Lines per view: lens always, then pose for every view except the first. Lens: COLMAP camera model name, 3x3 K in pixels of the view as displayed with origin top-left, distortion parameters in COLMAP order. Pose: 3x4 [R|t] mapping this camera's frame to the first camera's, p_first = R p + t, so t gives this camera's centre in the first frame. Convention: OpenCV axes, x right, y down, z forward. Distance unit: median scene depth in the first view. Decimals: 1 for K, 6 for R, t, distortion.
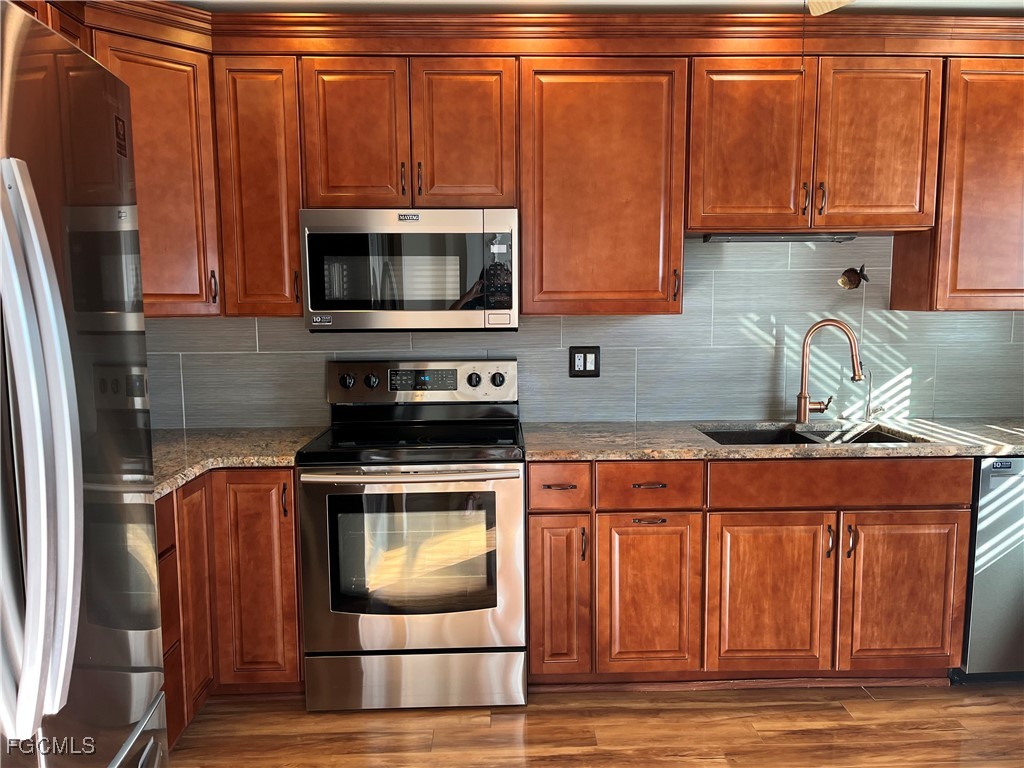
lens RADIAL K [[777.1, 0, 512.1], [0, 777.1, 388.5], [0, 0, 1]] dist [0.068259, -0.088932]
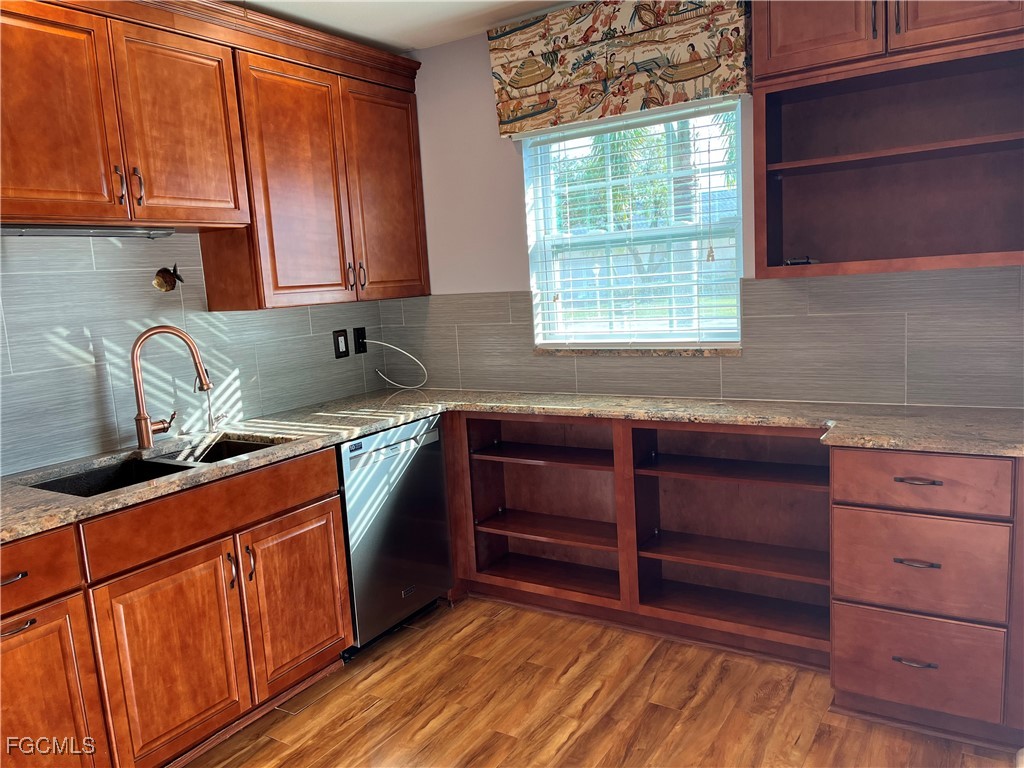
lens RADIAL K [[777.1, 0, 516.6], [0, 777.1, 388.0], [0, 0, 1]] dist [0.068259, -0.088932]
pose [[0.555347, -0.147340, 0.818462, -0.113316], [0.151291, 0.985656, 0.074784, -0.027628], [-0.817741, 0.082295, 0.569673, 0.195426]]
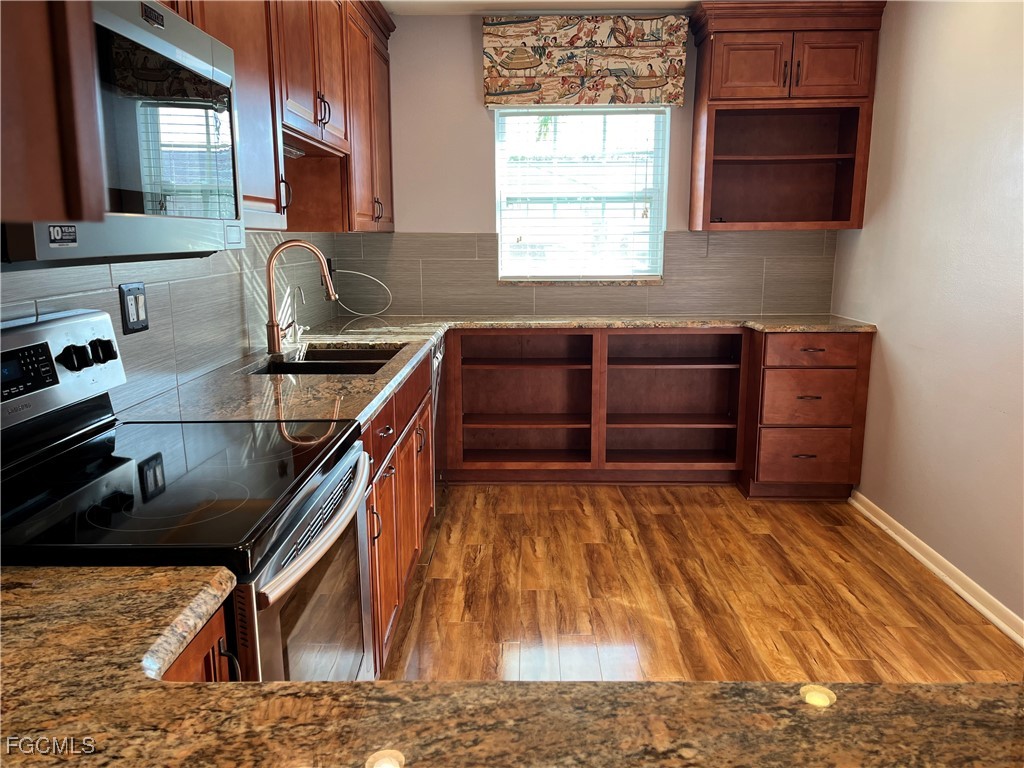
lens RADIAL K [[777.1, 0, 518.2], [0, 777.1, 389.9], [0, 0, 1]] dist [0.068259, -0.088932]
pose [[0.025114, -0.188571, 0.981738, -0.623982], [0.114320, 0.976147, 0.184573, -0.059853], [-0.993126, 0.107597, 0.046072, 0.769401]]
